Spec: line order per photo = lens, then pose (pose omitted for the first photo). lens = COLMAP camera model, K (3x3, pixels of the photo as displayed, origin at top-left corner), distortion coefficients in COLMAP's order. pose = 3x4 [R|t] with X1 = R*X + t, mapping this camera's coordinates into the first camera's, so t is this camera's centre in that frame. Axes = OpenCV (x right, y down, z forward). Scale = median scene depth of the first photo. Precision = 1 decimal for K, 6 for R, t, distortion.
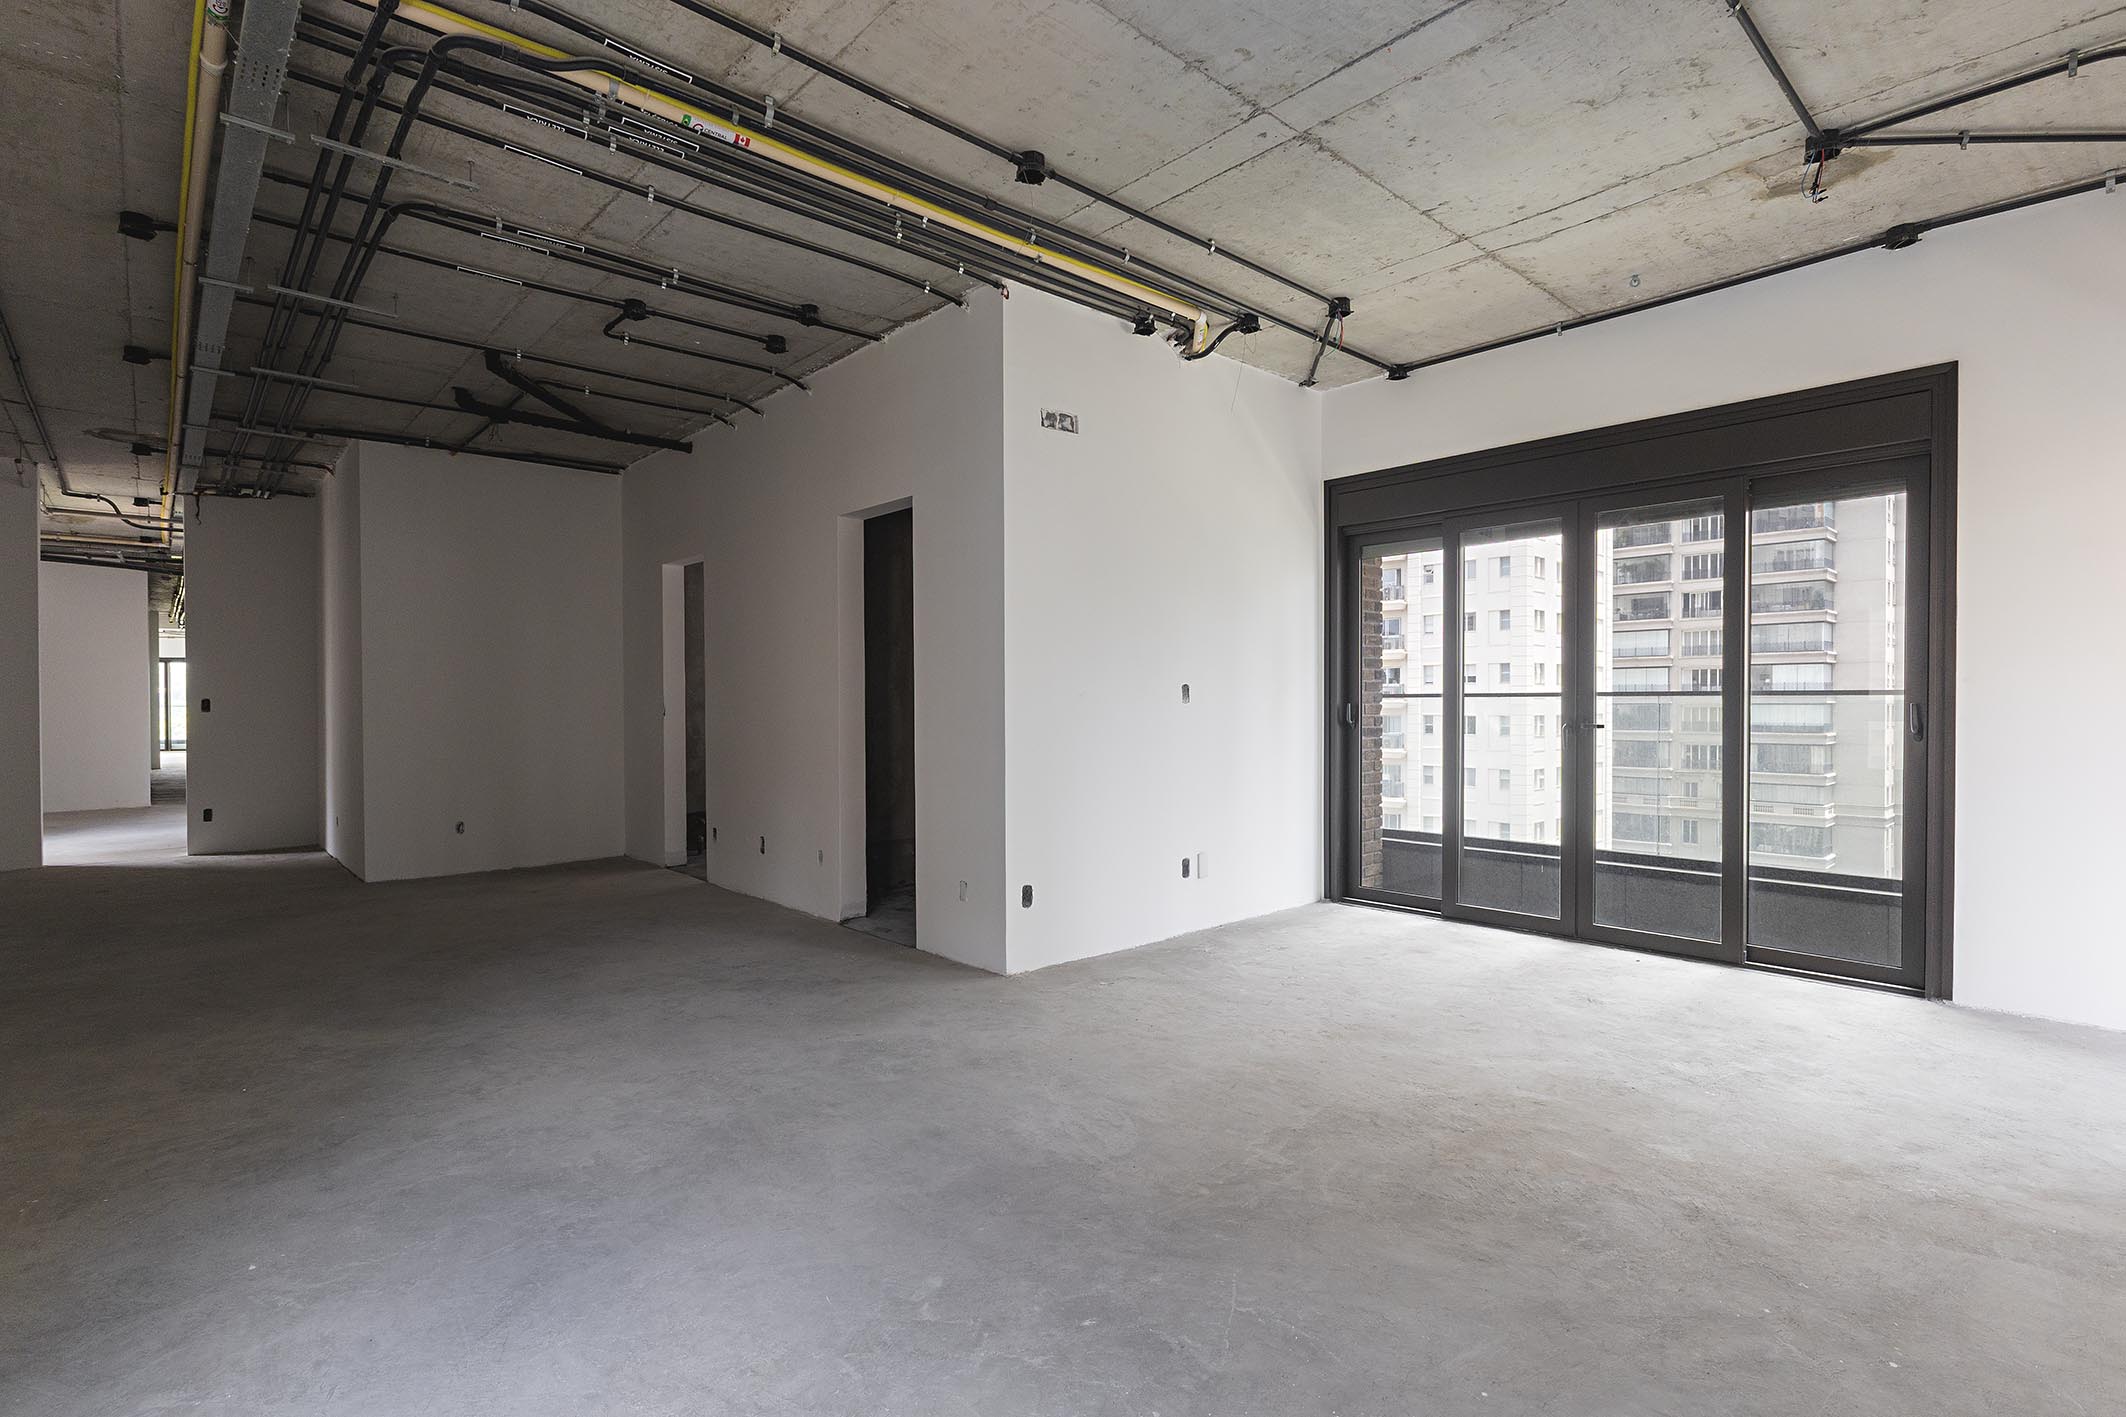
lens RADIAL K [[1000.0, 0, 1060.9], [0, 1000.0, 710.7], [0, 0, 1]] dist [0.001258, 0.000205]
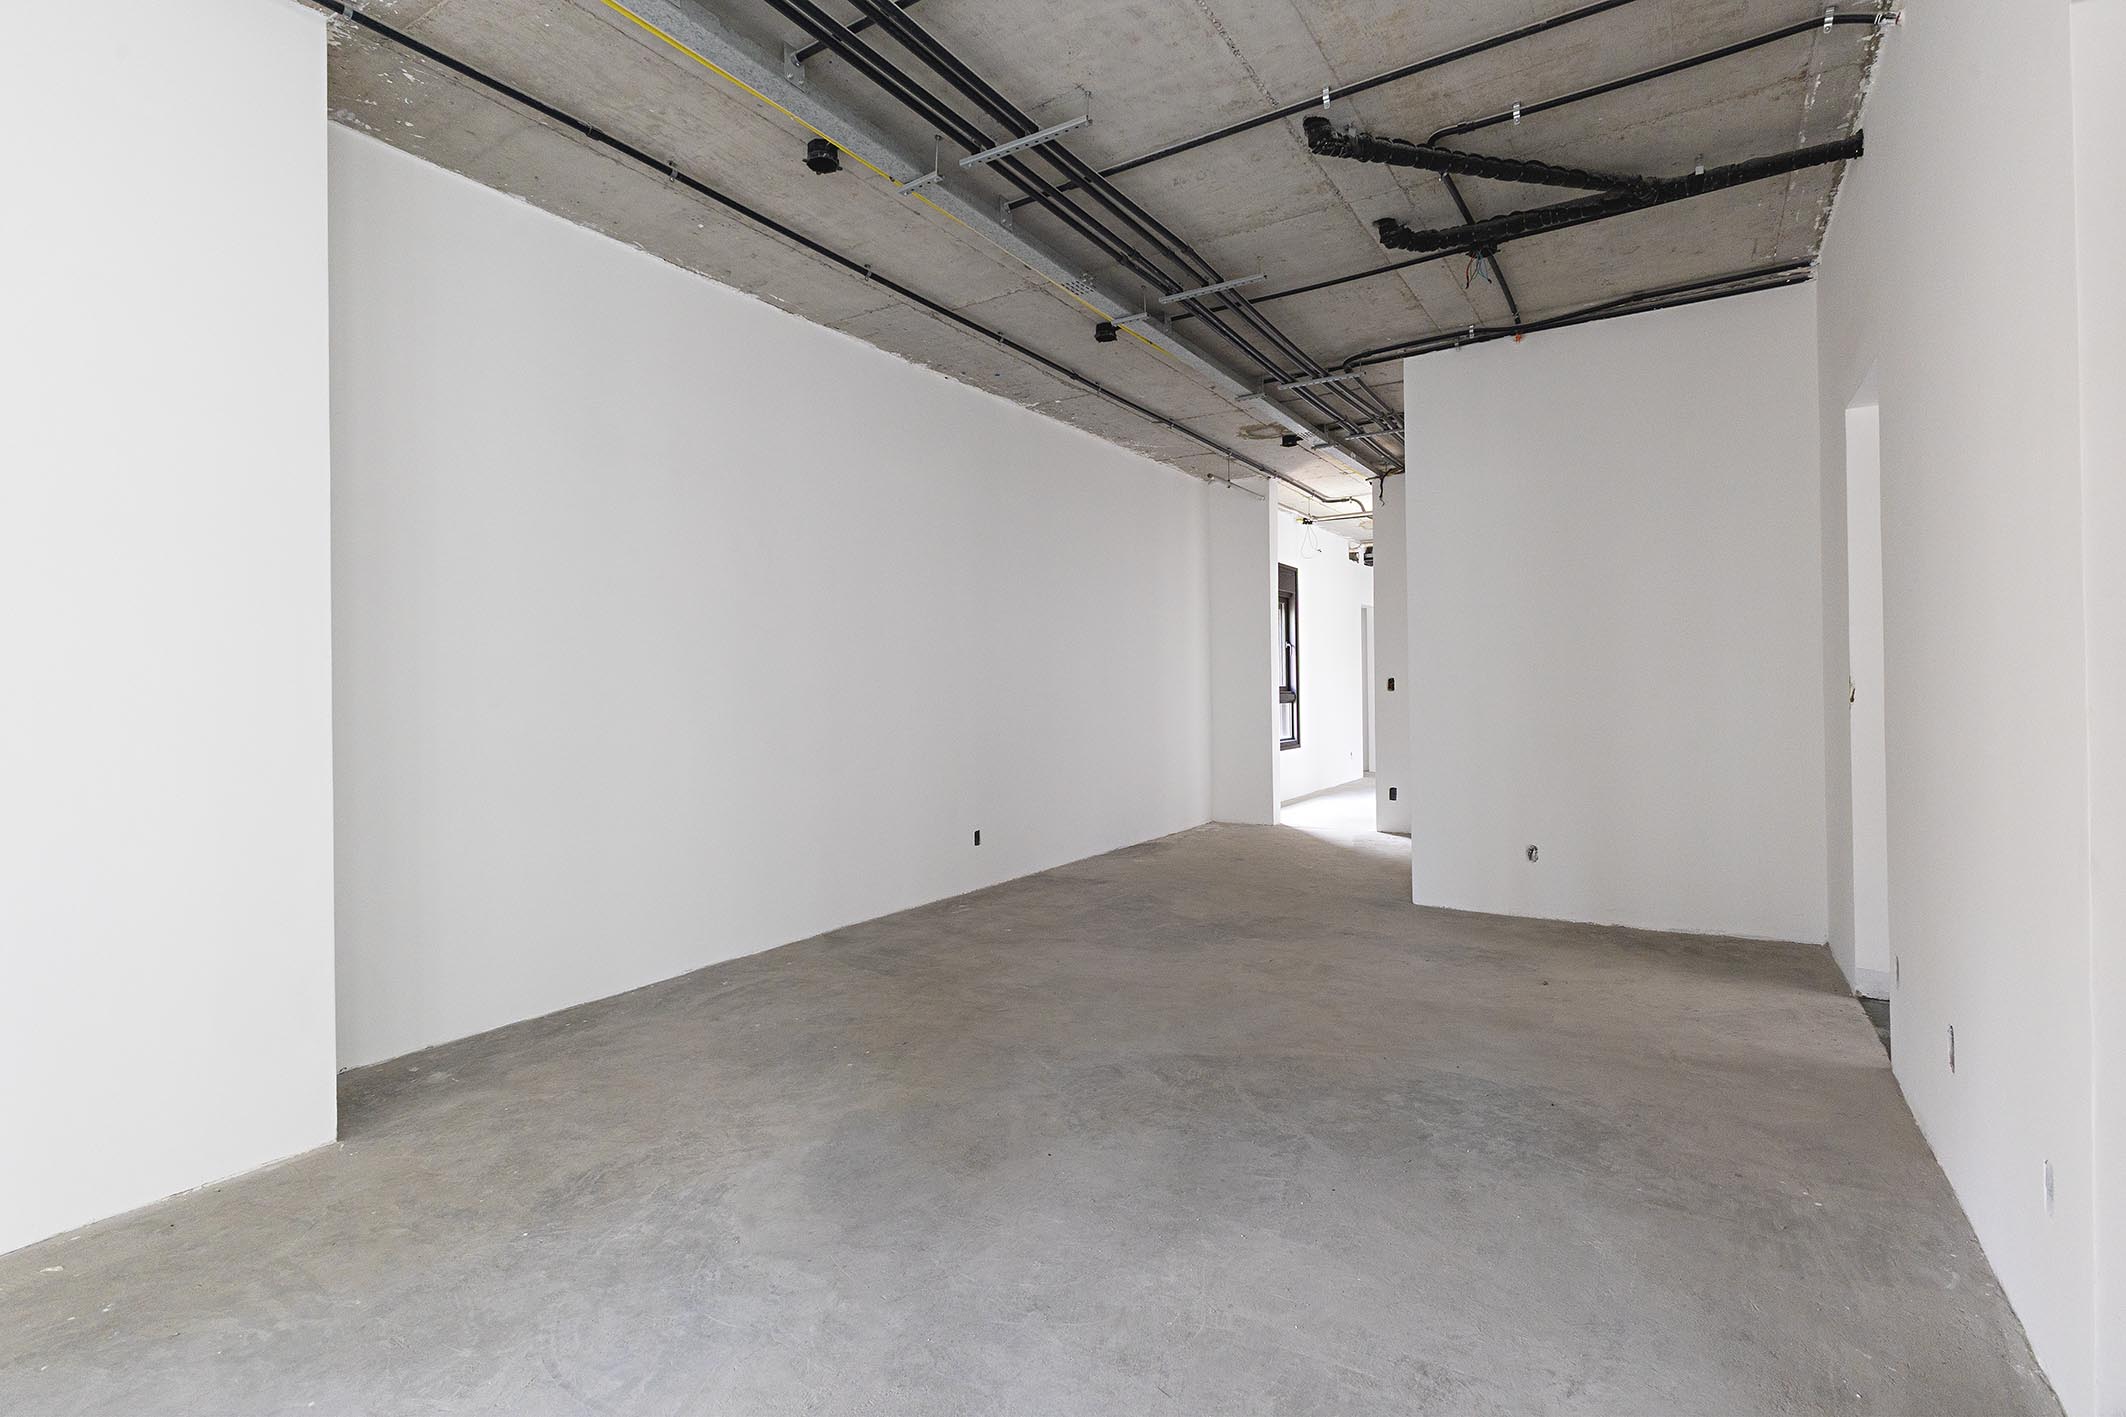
lens RADIAL K [[934.1, 0, 1060.8], [0, 934.1, 679.6], [0, 0, 1]] dist [0.001884, 0.000023]
pose [[0.248066, -0.010308, -0.968688, -0.050678], [0.003351, 0.999947, -0.009783, -0.003811], [0.968737, -0.000819, 0.248088, 0.801218]]
